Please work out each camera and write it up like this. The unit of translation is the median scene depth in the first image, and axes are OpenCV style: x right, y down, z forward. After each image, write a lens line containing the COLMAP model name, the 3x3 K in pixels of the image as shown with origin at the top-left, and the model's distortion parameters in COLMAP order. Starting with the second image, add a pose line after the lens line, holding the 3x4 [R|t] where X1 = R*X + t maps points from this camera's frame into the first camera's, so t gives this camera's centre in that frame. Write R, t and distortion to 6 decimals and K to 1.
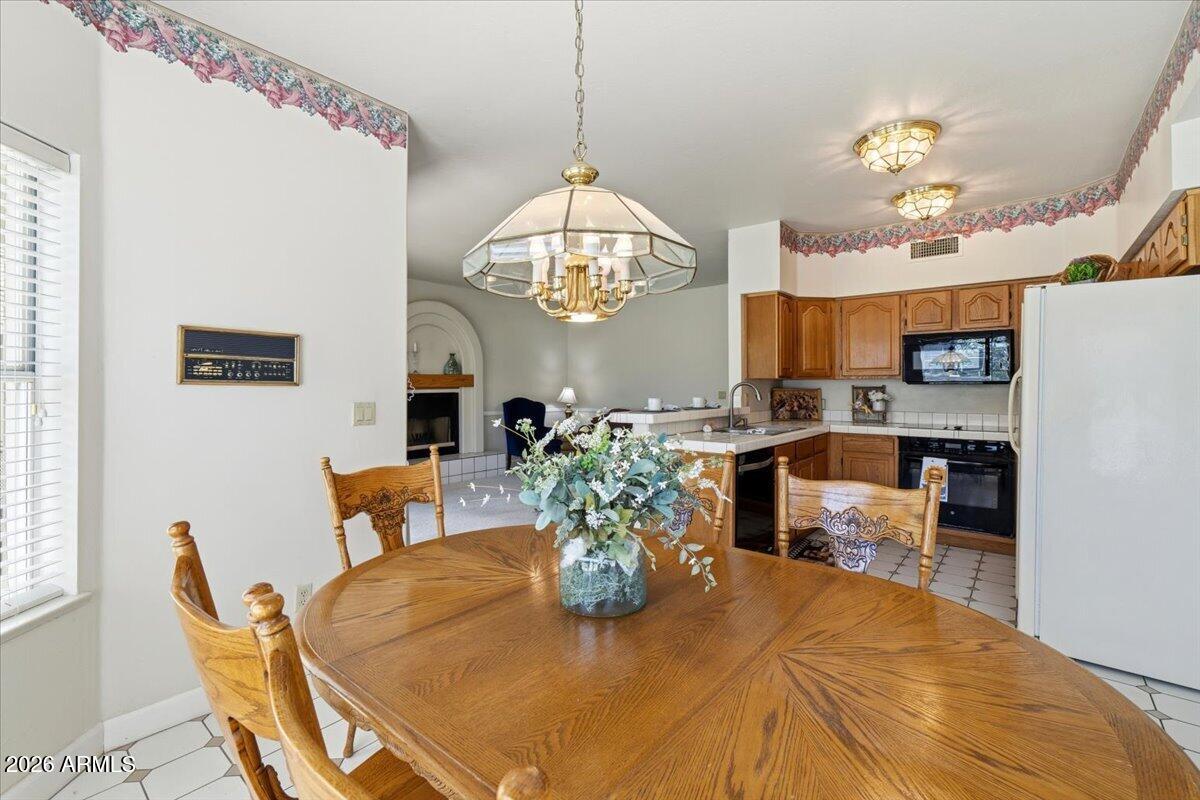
lens RADIAL K [[540.5, 0, 586.4], [0, 540.5, 386.4], [0, 0, 1]] dist [0.001370, 0.000871]
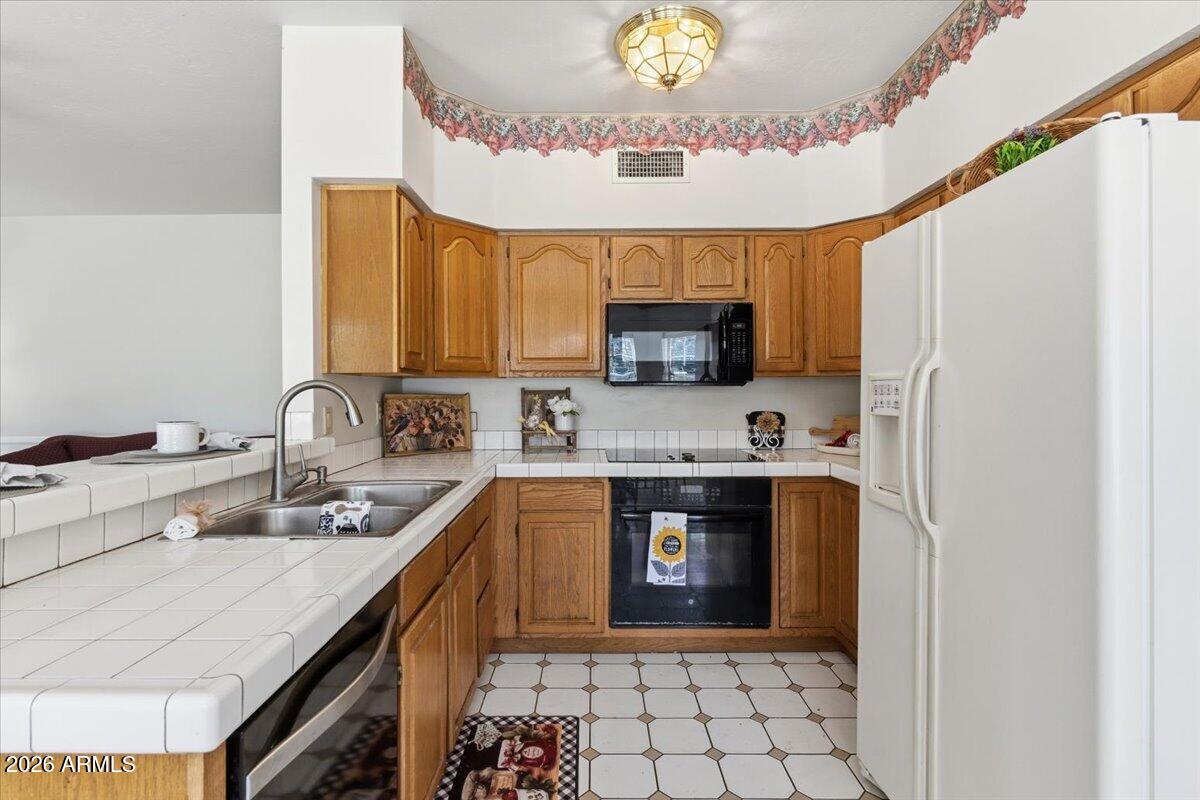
lens RADIAL K [[577.2, 0, 600.4], [0, 577.2, 386.9], [0, 0, 1]] dist [0.002472, 0.000826]
pose [[0.762025, 0.001158, 0.647546, 0.164626], [0.001807, 0.999991, -0.003915, -0.000380], [-0.647545, 0.004154, 0.762016, 0.506625]]
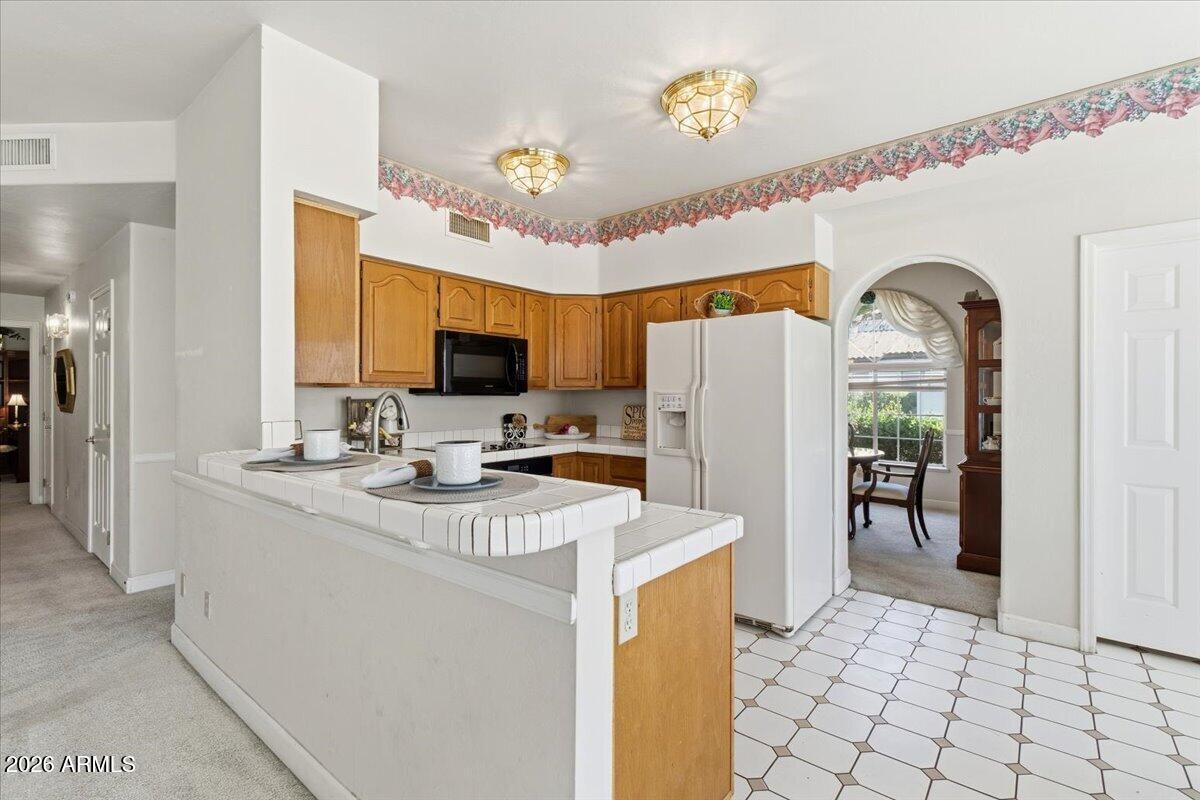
lens RADIAL K [[540.5, 0, 595.4], [0, 540.5, 395.7], [0, 0, 1]] dist [0.001370, 0.000871]
pose [[-0.014321, 0.001789, 0.999896, -0.158178], [0.001356, 0.999998, -0.001770, -0.002356], [-0.999897, 0.001330, -0.014324, 0.775494]]
